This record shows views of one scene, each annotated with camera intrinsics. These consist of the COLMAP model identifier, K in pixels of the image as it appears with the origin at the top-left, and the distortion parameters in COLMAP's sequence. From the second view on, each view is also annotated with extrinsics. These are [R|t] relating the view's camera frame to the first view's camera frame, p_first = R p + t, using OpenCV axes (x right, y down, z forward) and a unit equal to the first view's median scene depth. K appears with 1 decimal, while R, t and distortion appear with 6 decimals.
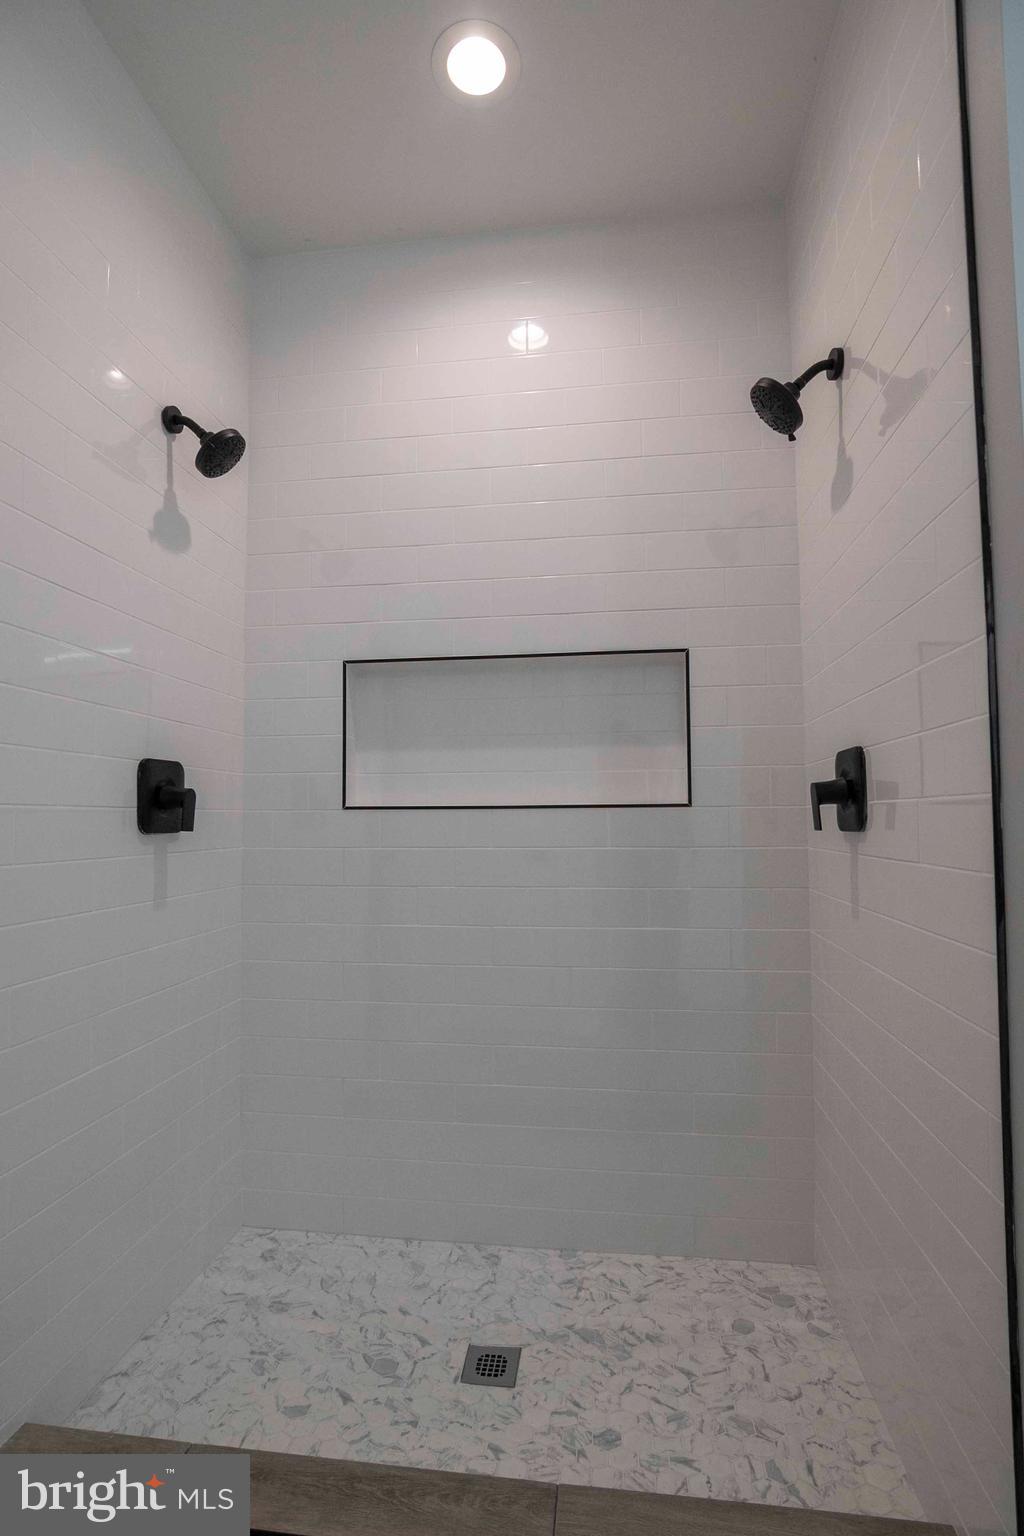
lens RADIAL K [[757.8, 0, 510.9], [0, 757.8, 780.3], [0, 0, 1]] dist [-0.029945, 0.010180]
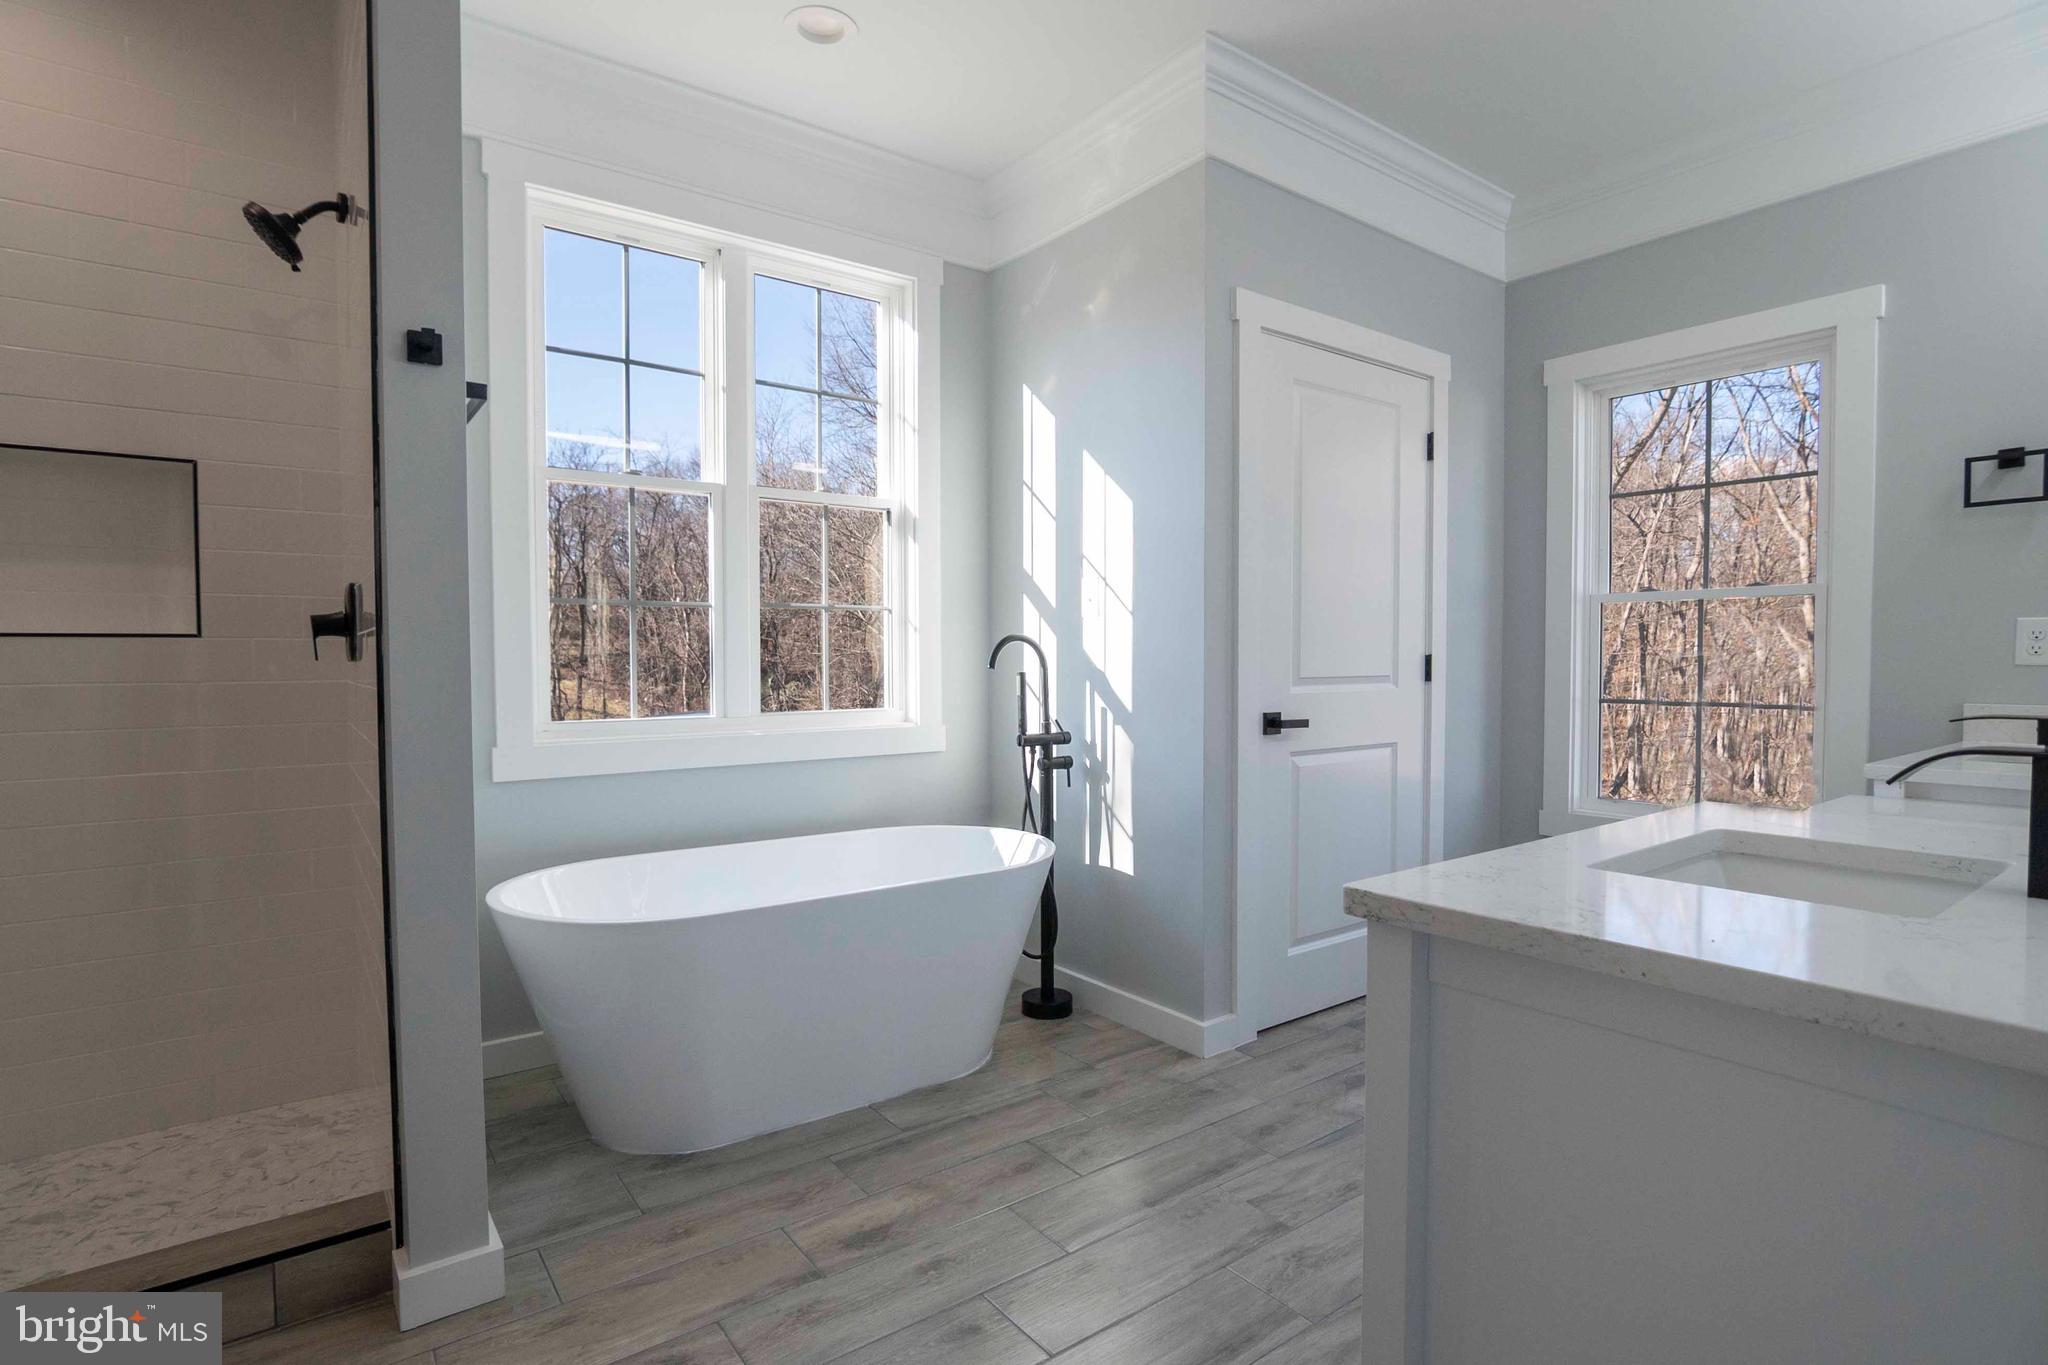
lens RADIAL K [[1009.7, 0, 1013.9], [0, 1009.7, 695.0], [0, 0, 1]] dist [-0.030448, 0.011642]
pose [[0.715892, -0.018906, 0.697955, 0.121795], [-0.036878, 0.997214, 0.064838, -0.011069], [-0.697236, -0.072156, 0.713201, -0.630825]]
